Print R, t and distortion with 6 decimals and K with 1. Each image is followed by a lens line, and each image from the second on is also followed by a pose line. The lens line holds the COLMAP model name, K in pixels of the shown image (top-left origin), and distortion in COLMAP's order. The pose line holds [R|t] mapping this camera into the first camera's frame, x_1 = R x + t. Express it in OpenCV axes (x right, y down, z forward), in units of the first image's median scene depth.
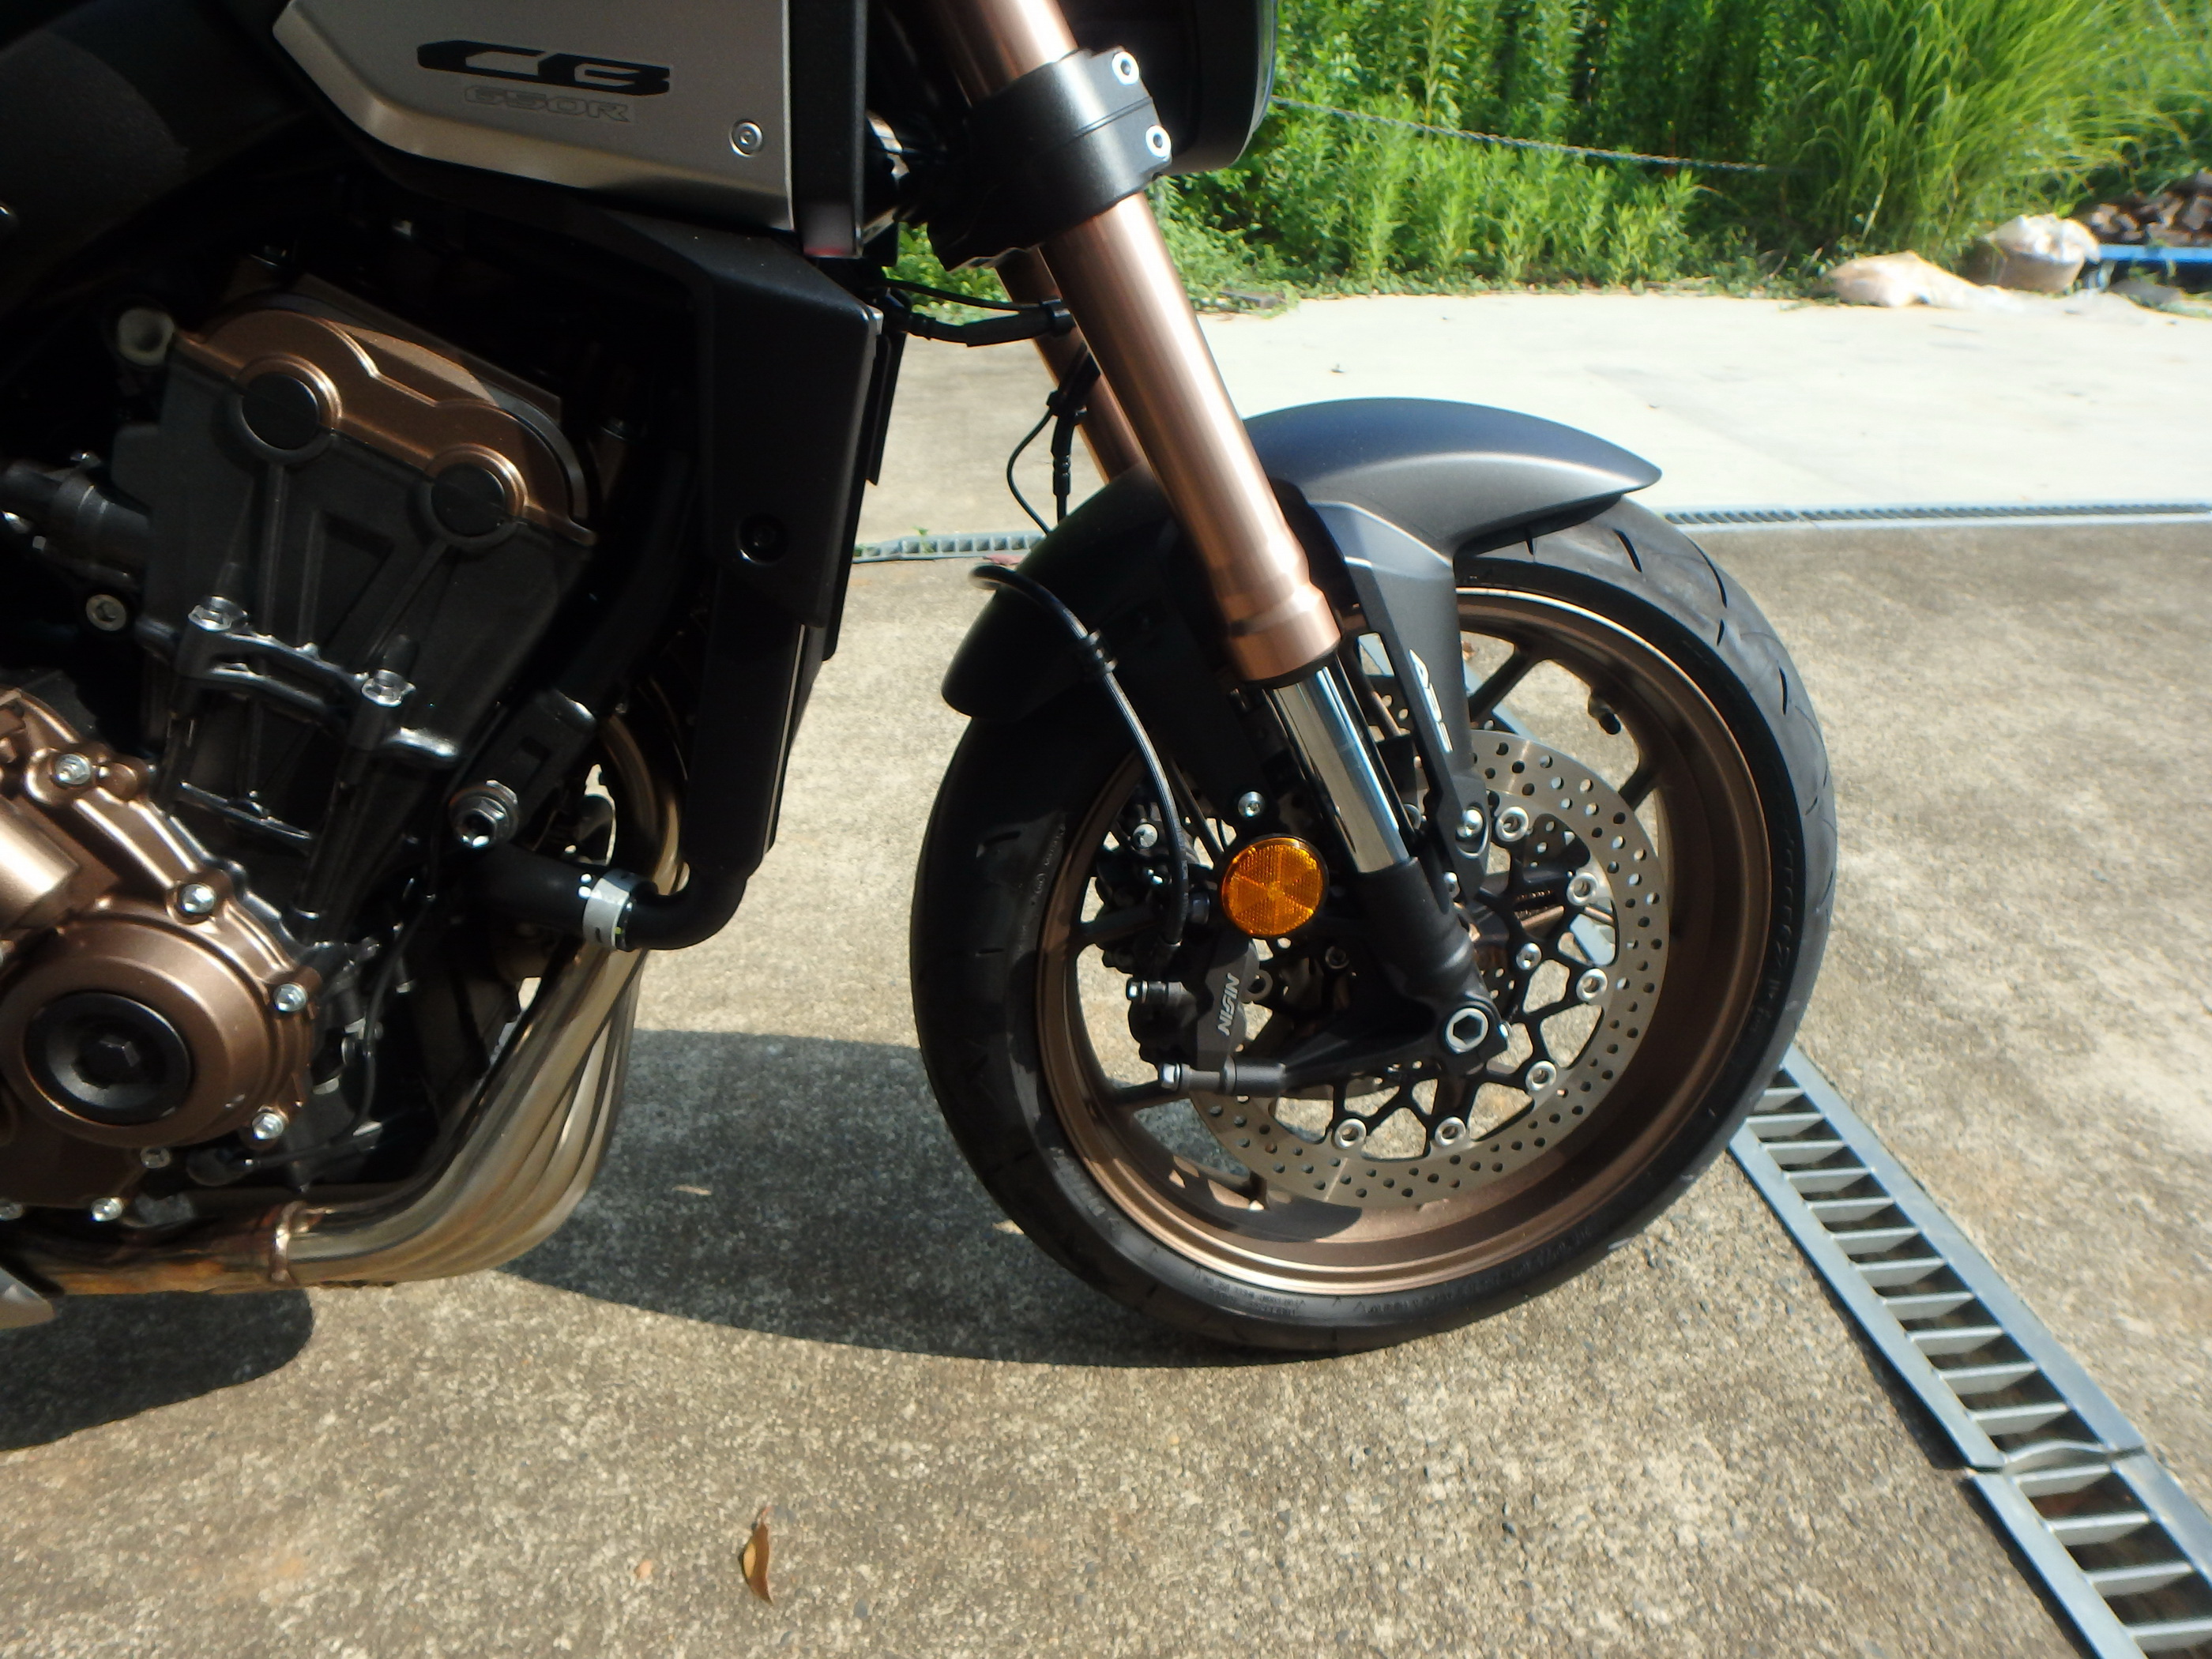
lens RADIAL K [[1388.1, 0, 1116.0], [0, 1388.1, 821.8], [0, 0, 1]] dist [-0.044211, 0.013142]
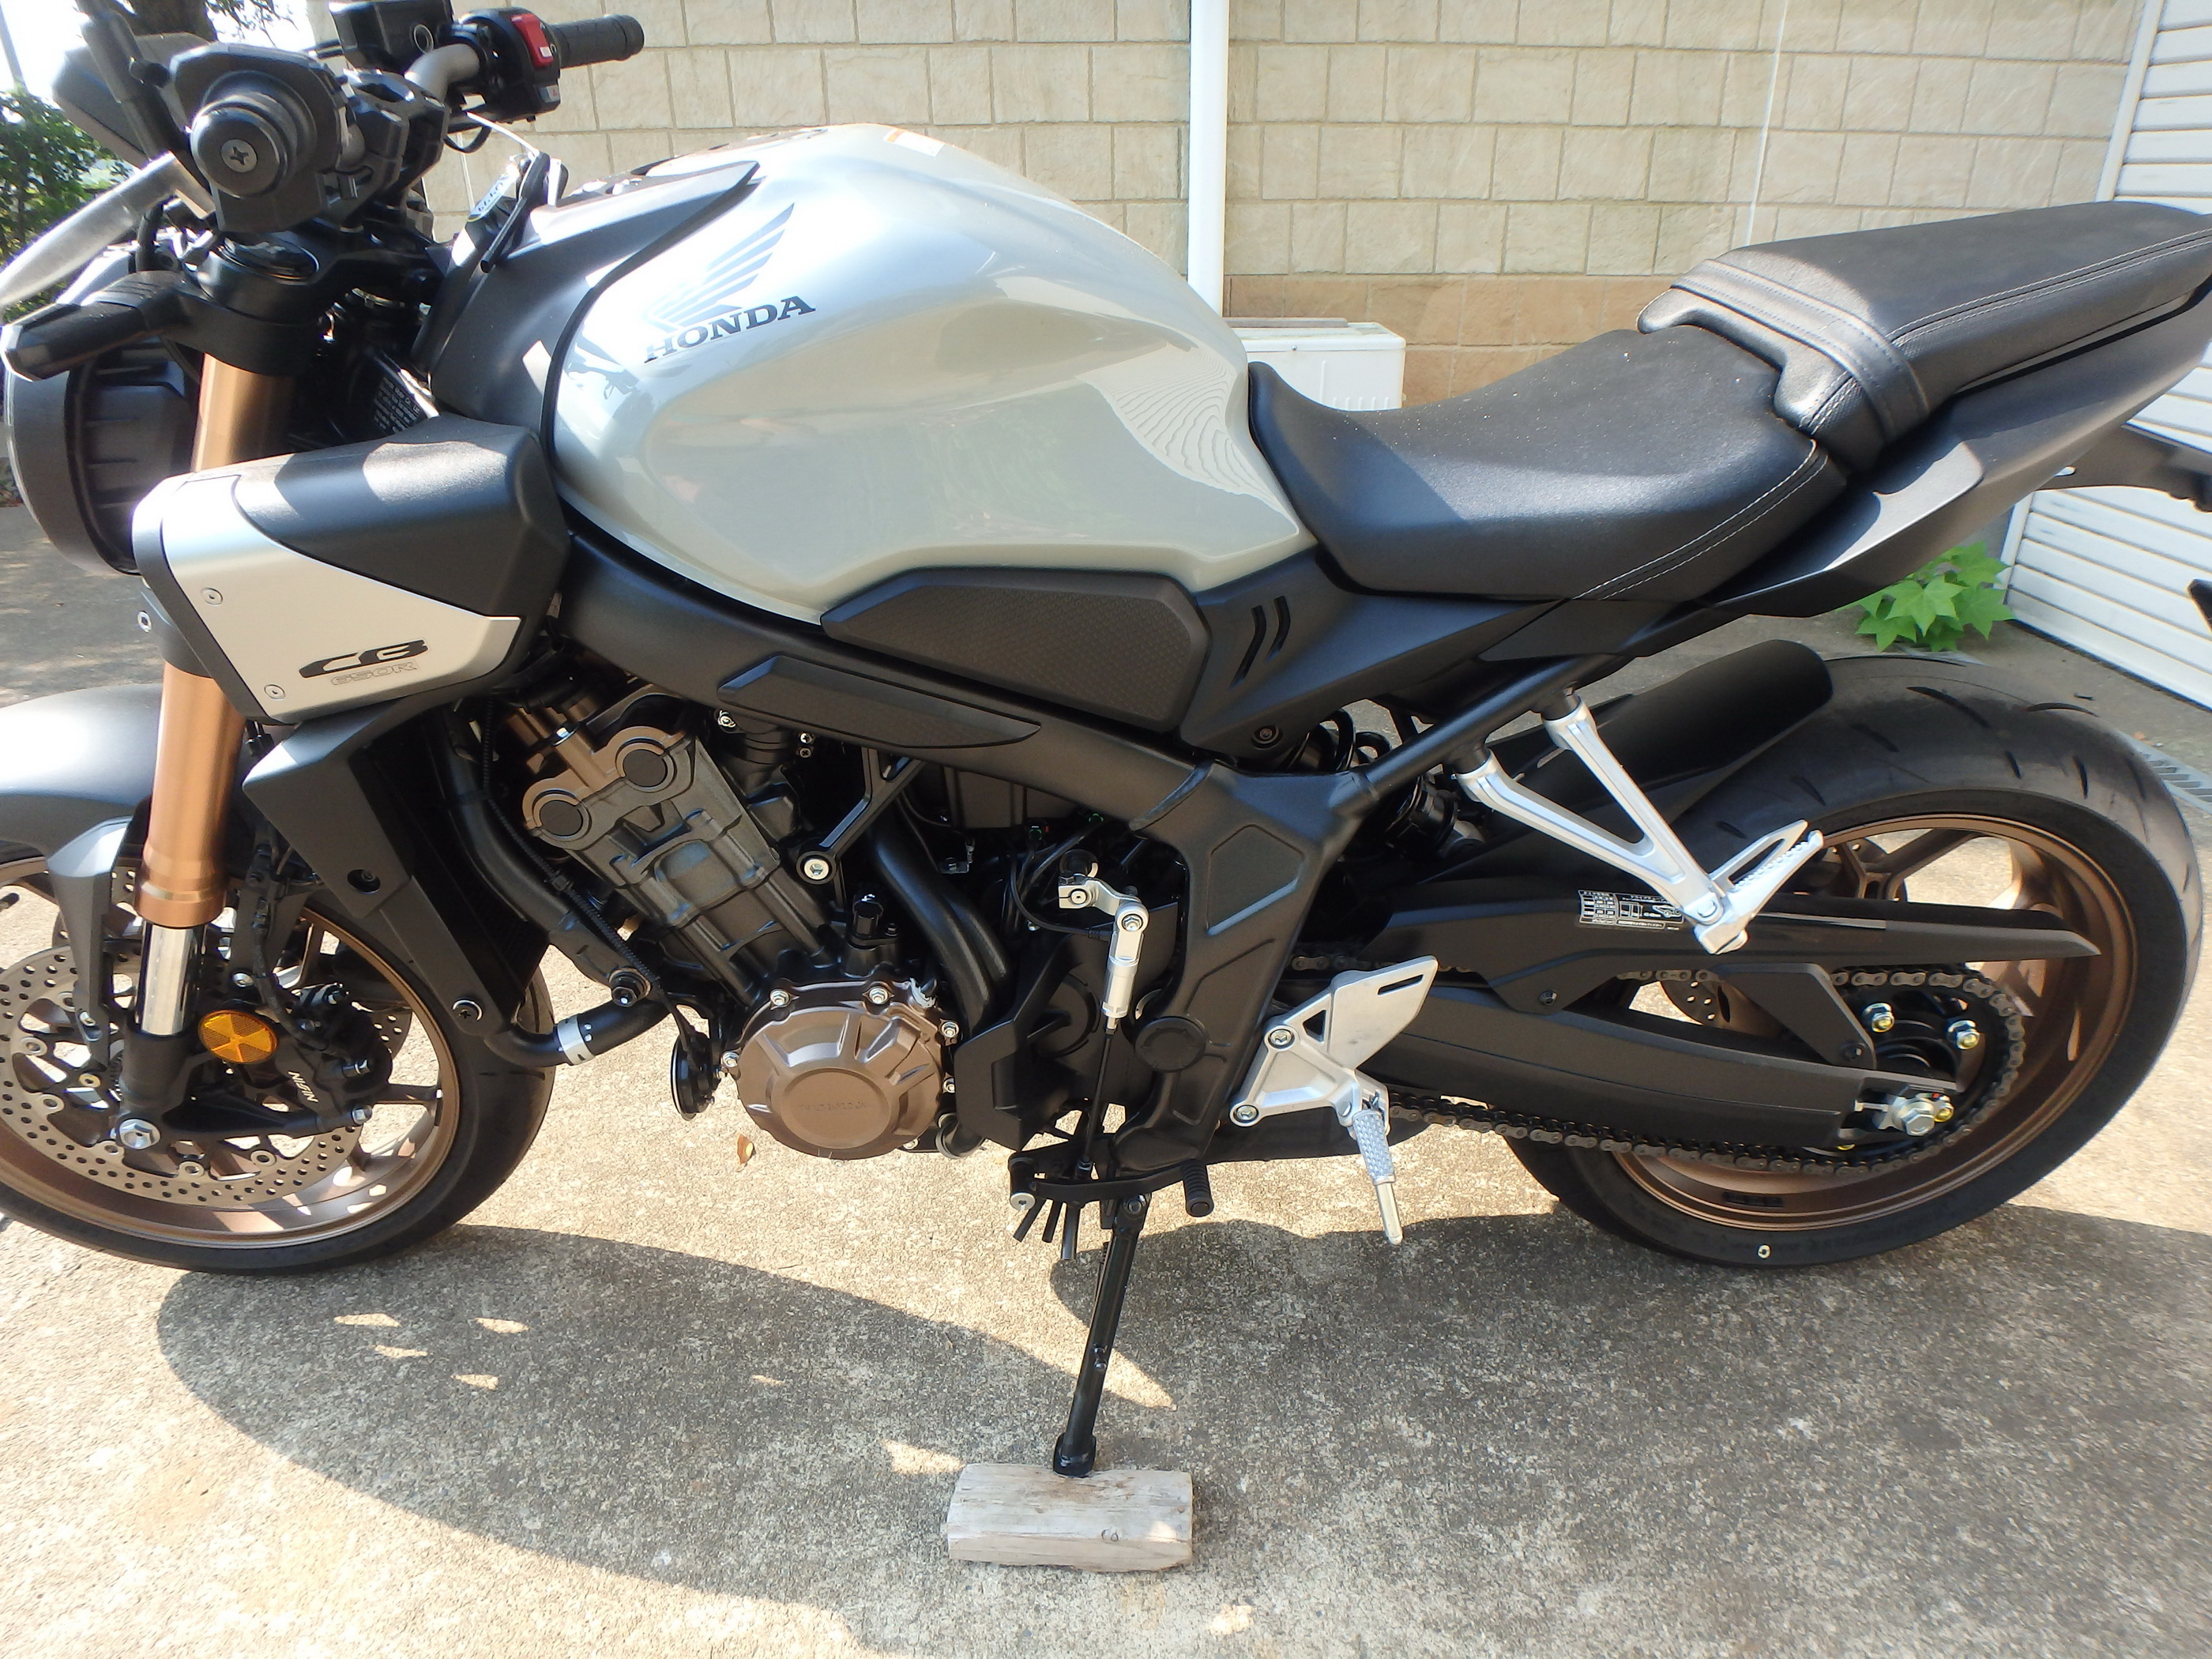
lens RADIAL K [[1388.1, 0, 1110.4], [0, 1388.1, 812.9], [0, 0, 1]] dist [-0.044211, 0.013142]
pose [[-0.996275, -0.026986, 0.081900, -0.763638], [0.050546, 0.586745, 0.808193, -1.026159], [-0.069864, 0.809322, -0.583195, 1.447327]]
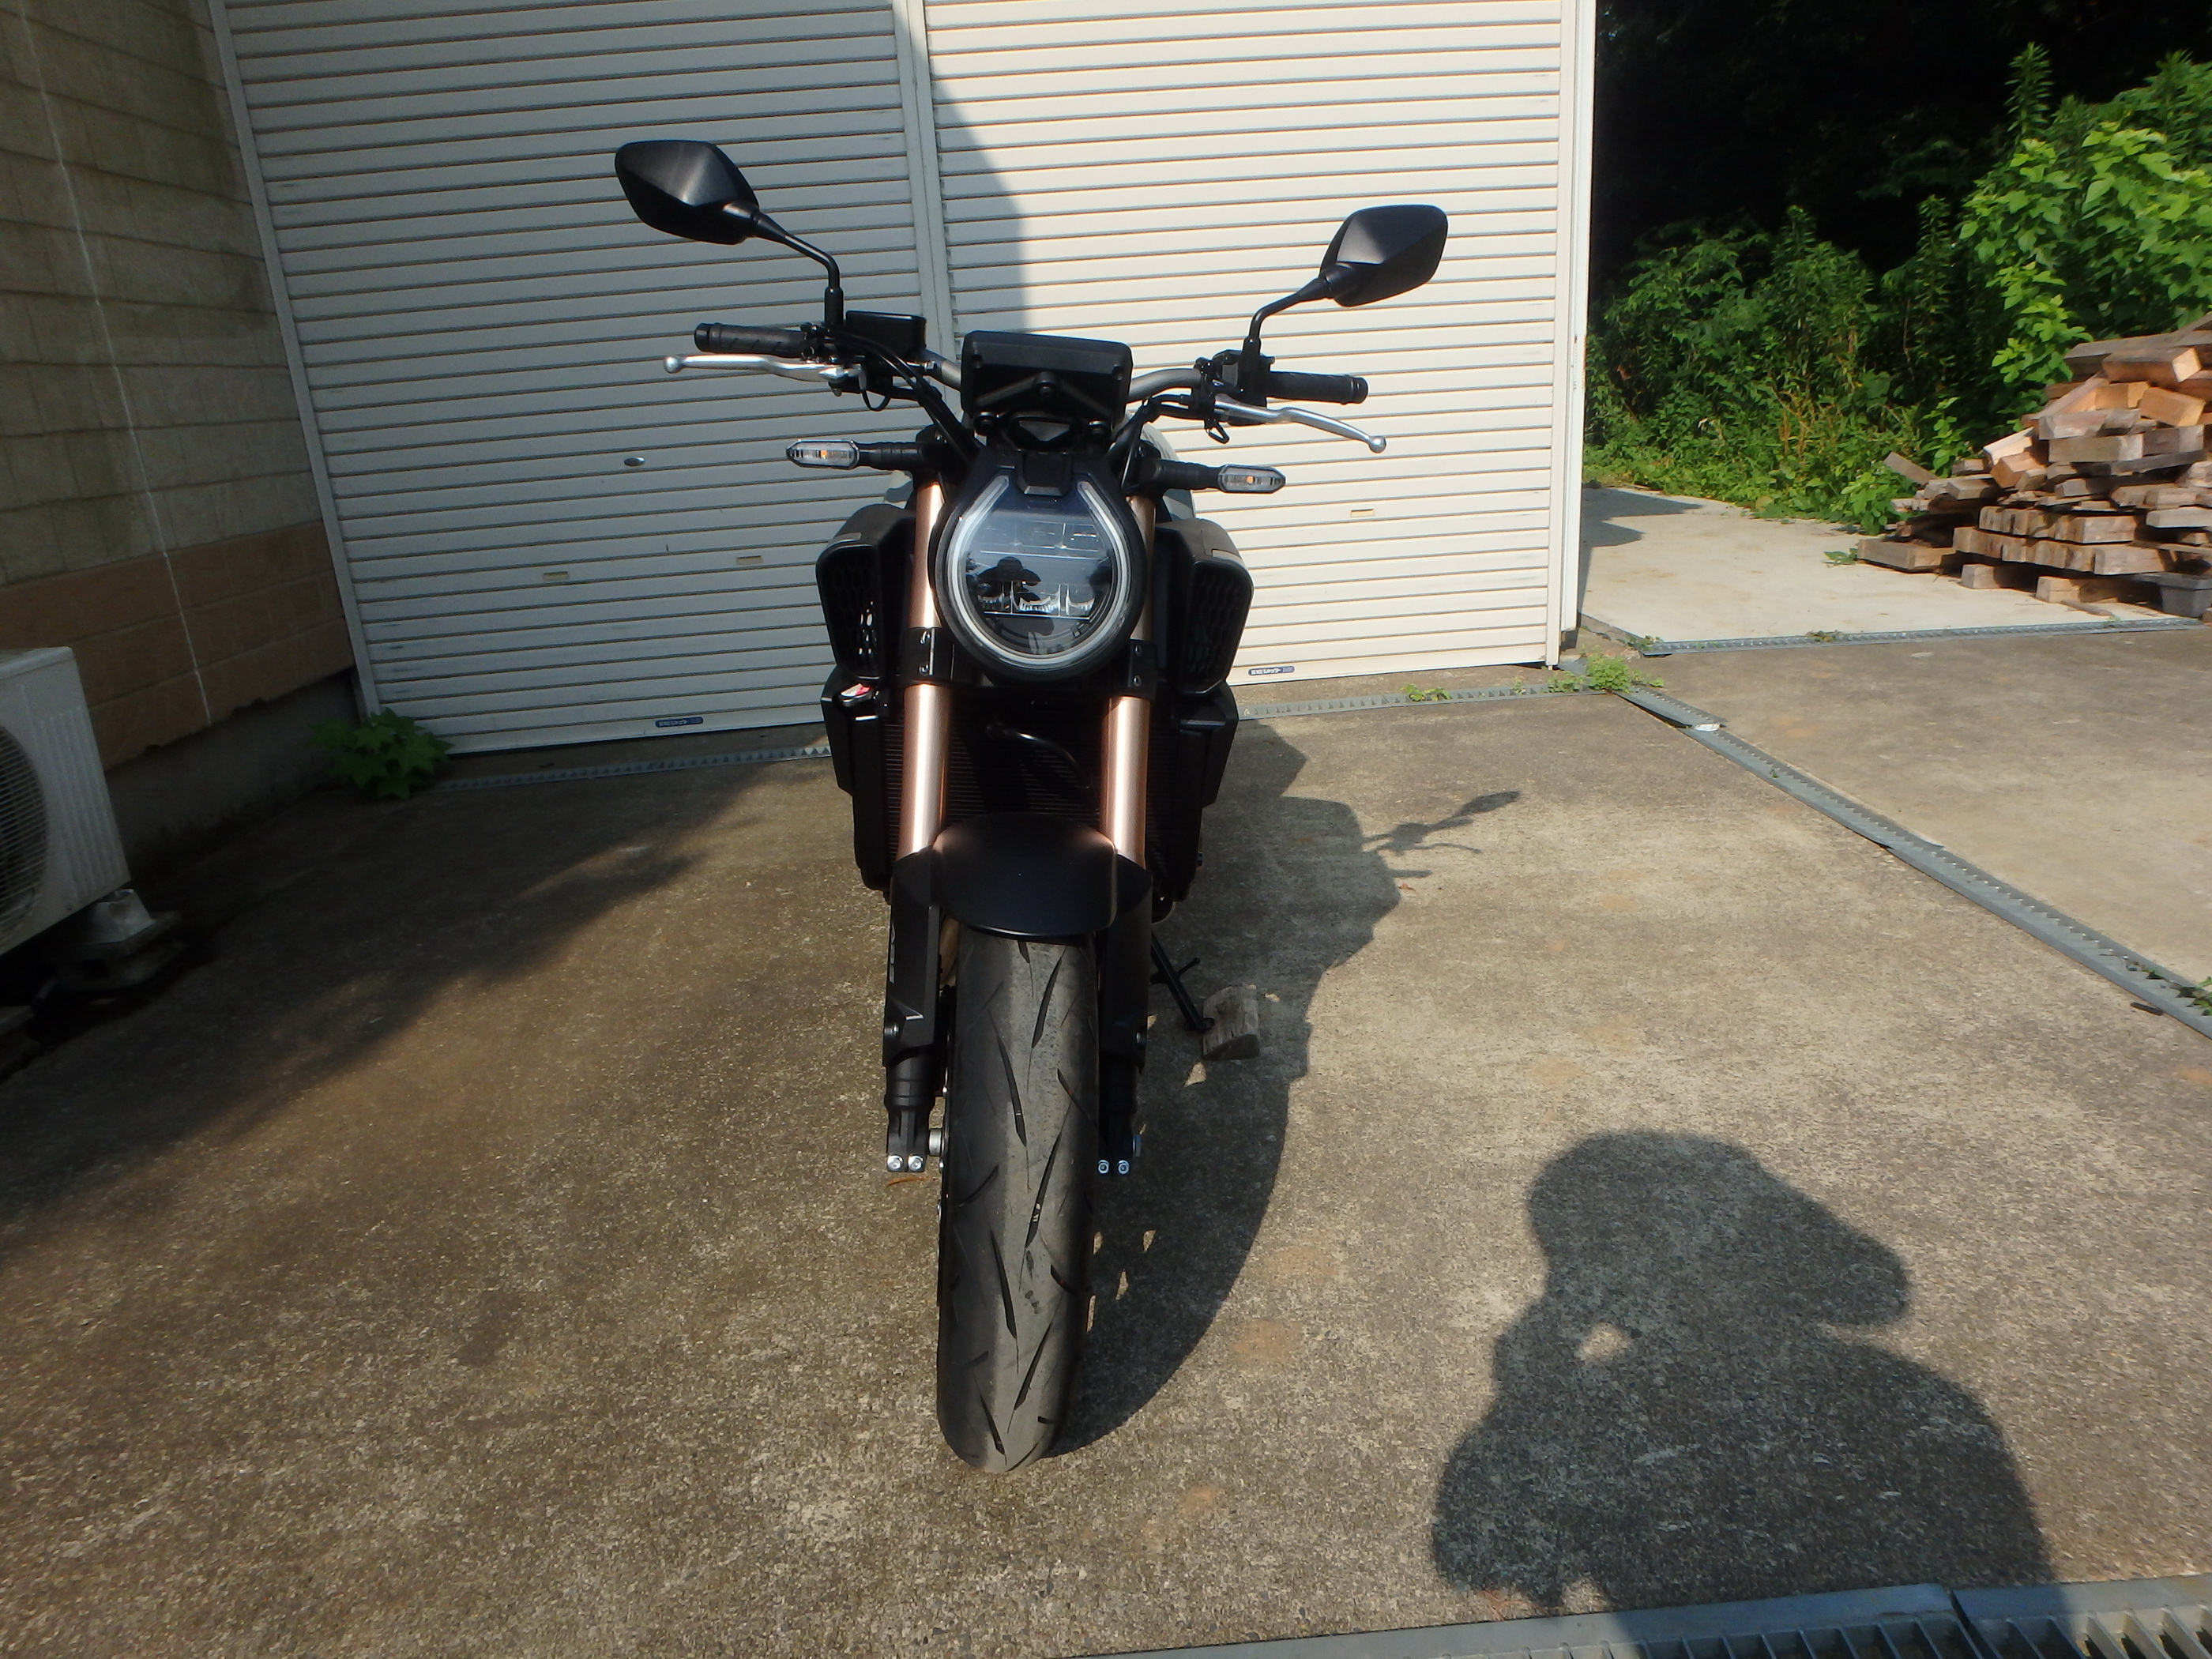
lens RADIAL K [[1388.1, 0, 1123.6], [0, 1388.1, 802.1], [0, 0, 1]] dist [-0.044211, 0.013142]
pose [[-0.079634, 0.313852, -0.946126, 1.446836], [-0.425495, 0.847626, 0.316991, -0.747569], [0.901450, 0.427816, 0.066043, 0.780178]]
